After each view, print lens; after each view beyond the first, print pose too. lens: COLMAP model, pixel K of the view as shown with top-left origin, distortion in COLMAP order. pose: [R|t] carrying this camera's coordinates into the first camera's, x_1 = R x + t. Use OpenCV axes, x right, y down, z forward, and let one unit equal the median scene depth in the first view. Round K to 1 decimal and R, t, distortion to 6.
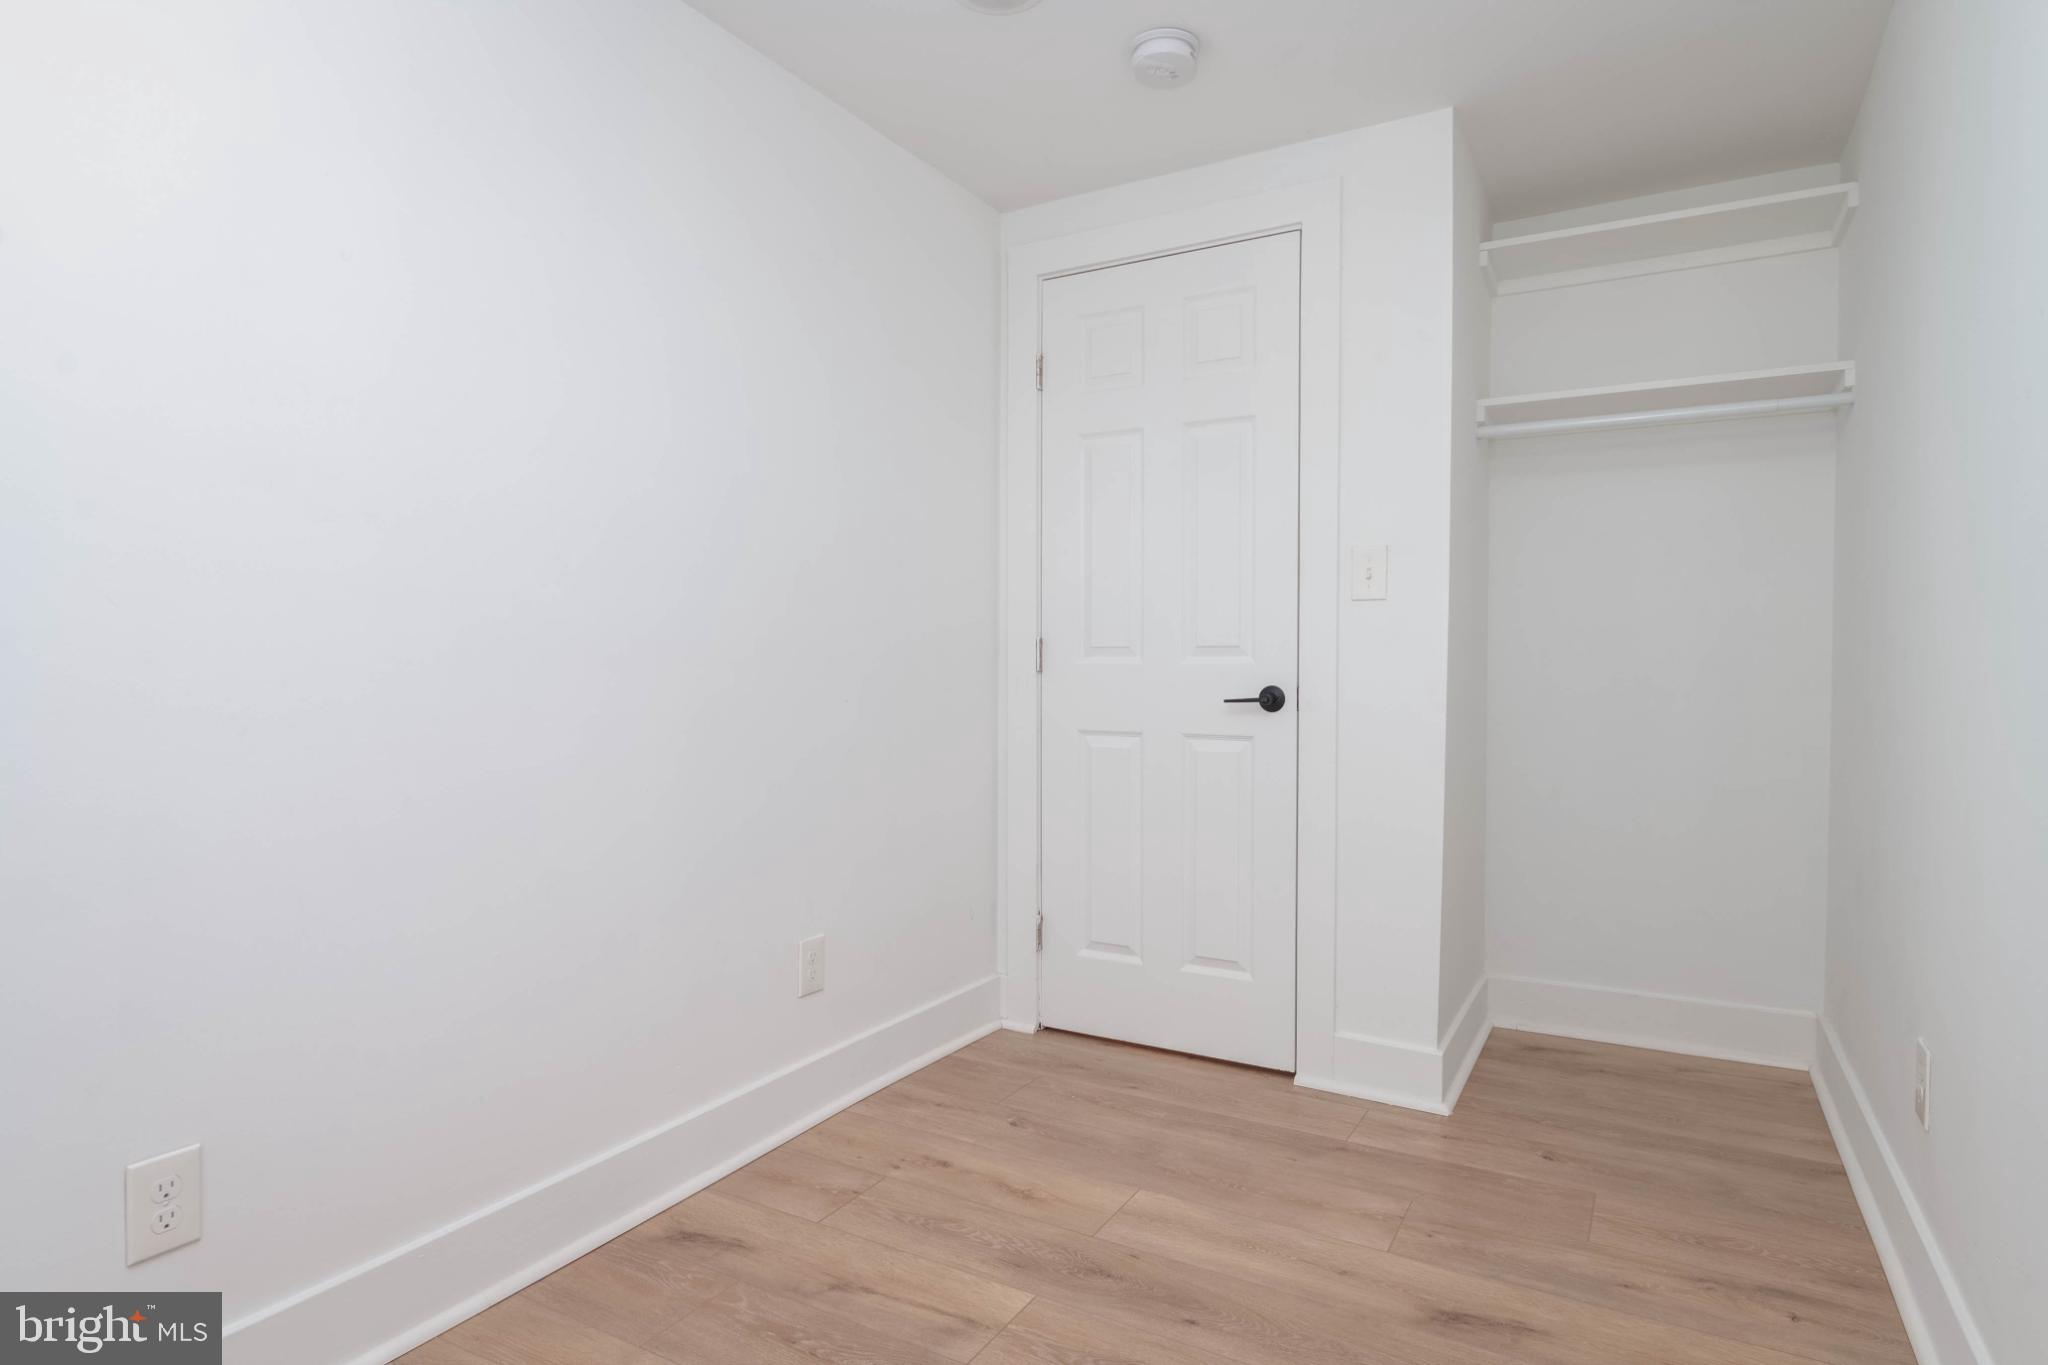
lens RADIAL K [[1142.6, 0, 1024.0], [0, 1142.6, 682.5], [0, 0, 1]] dist [0.004790, -0.011428]
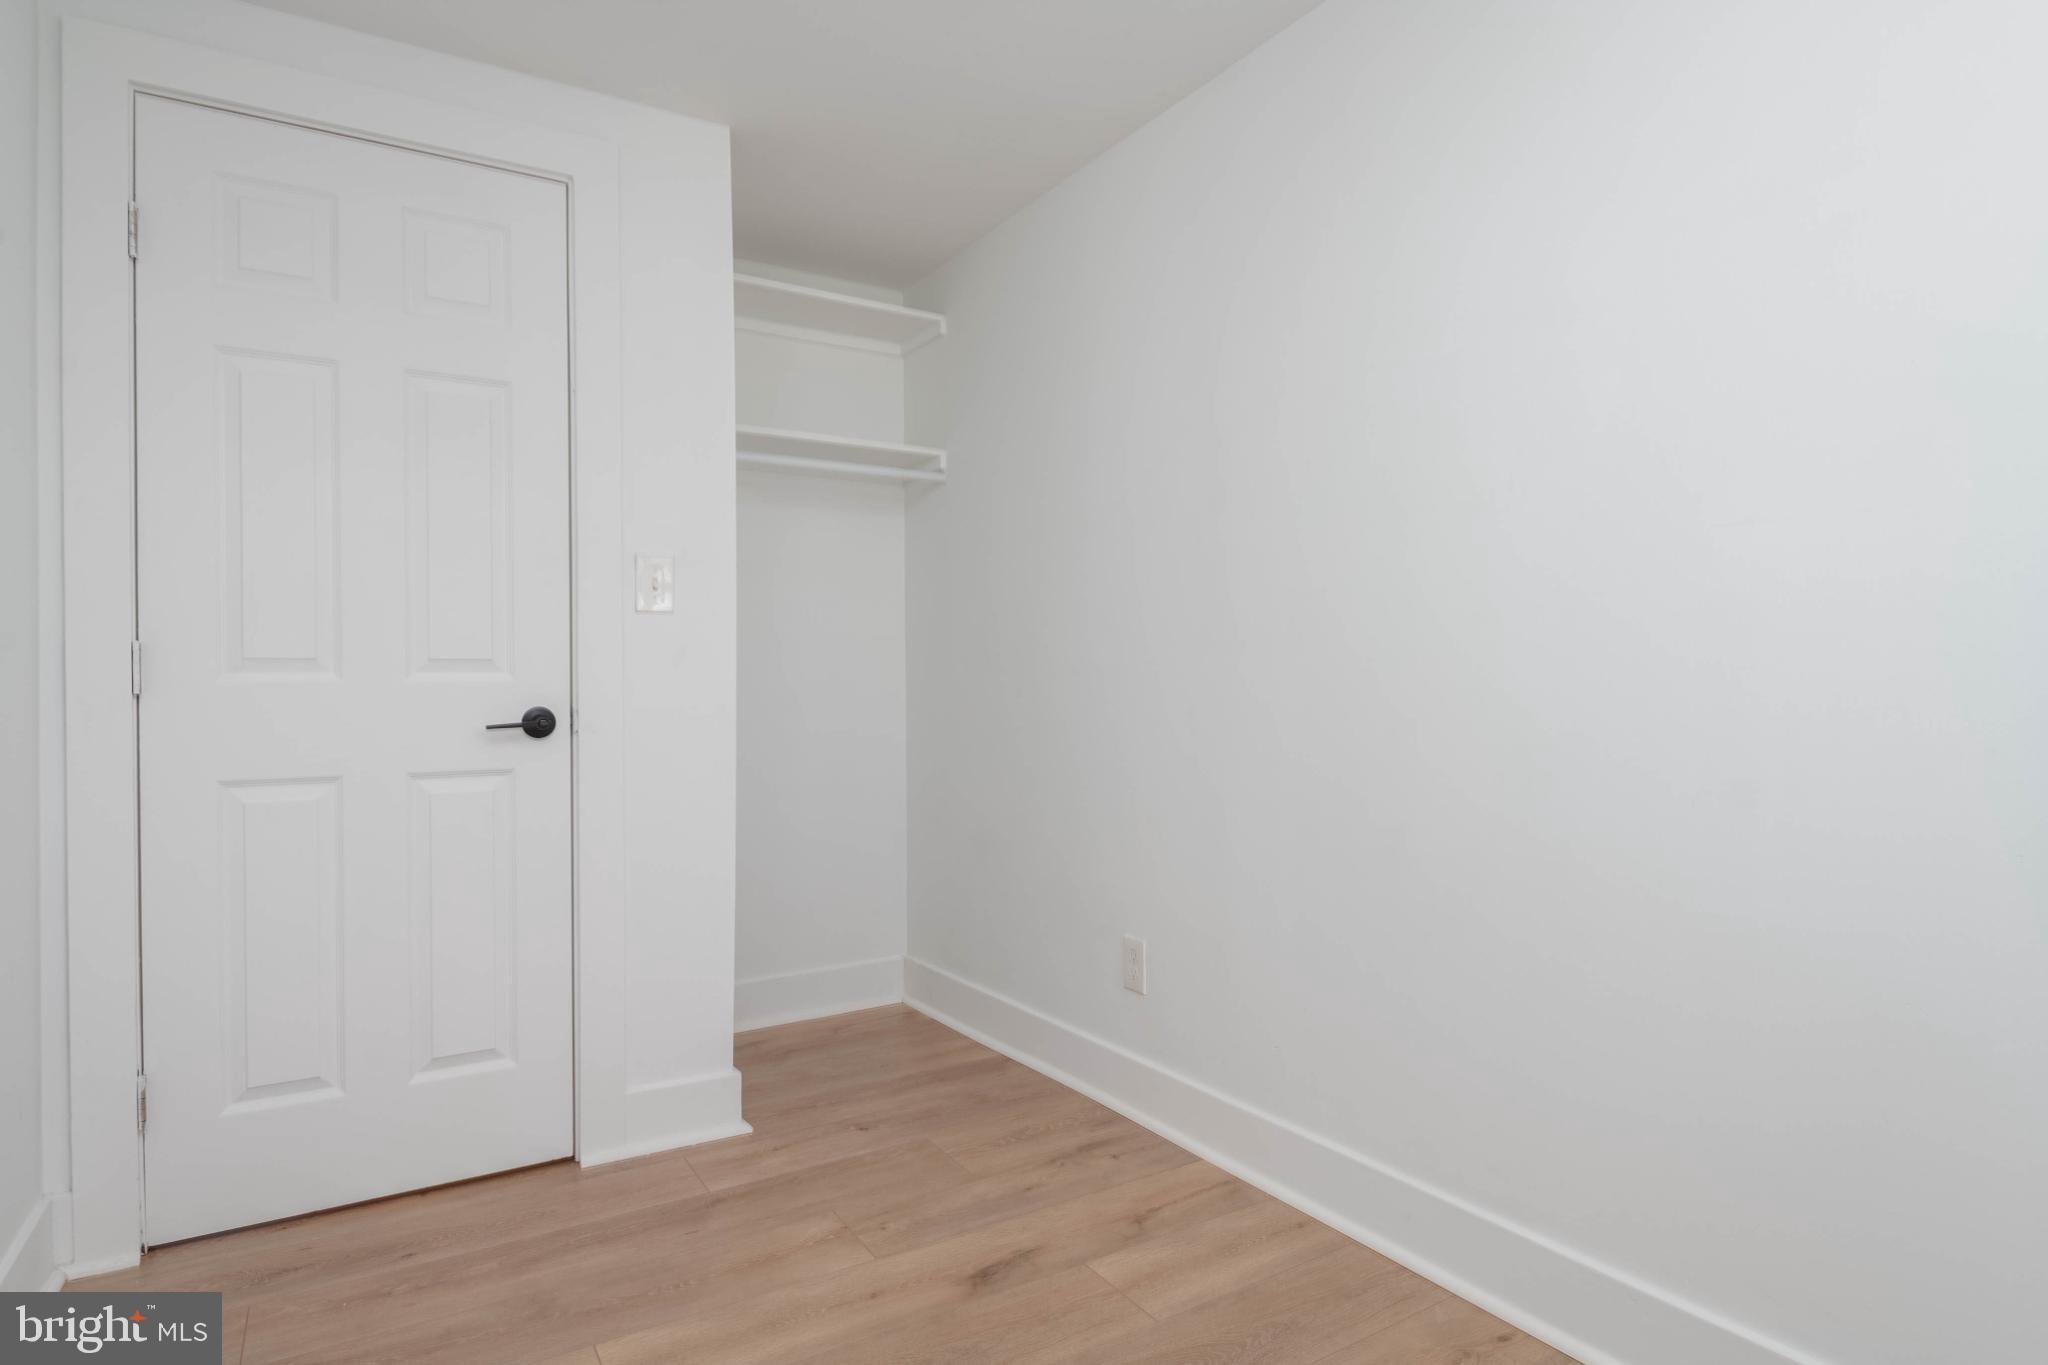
lens RADIAL K [[1142.6, 0, 1024.0], [0, 1142.6, 682.5], [0, 0, 1]] dist [0.004790, -0.011428]
pose [[0.447724, -0.003571, 0.894165, -0.415362], [0.022961, 0.999708, -0.007505, -0.001120], [-0.893877, 0.023891, 0.447675, 0.330563]]
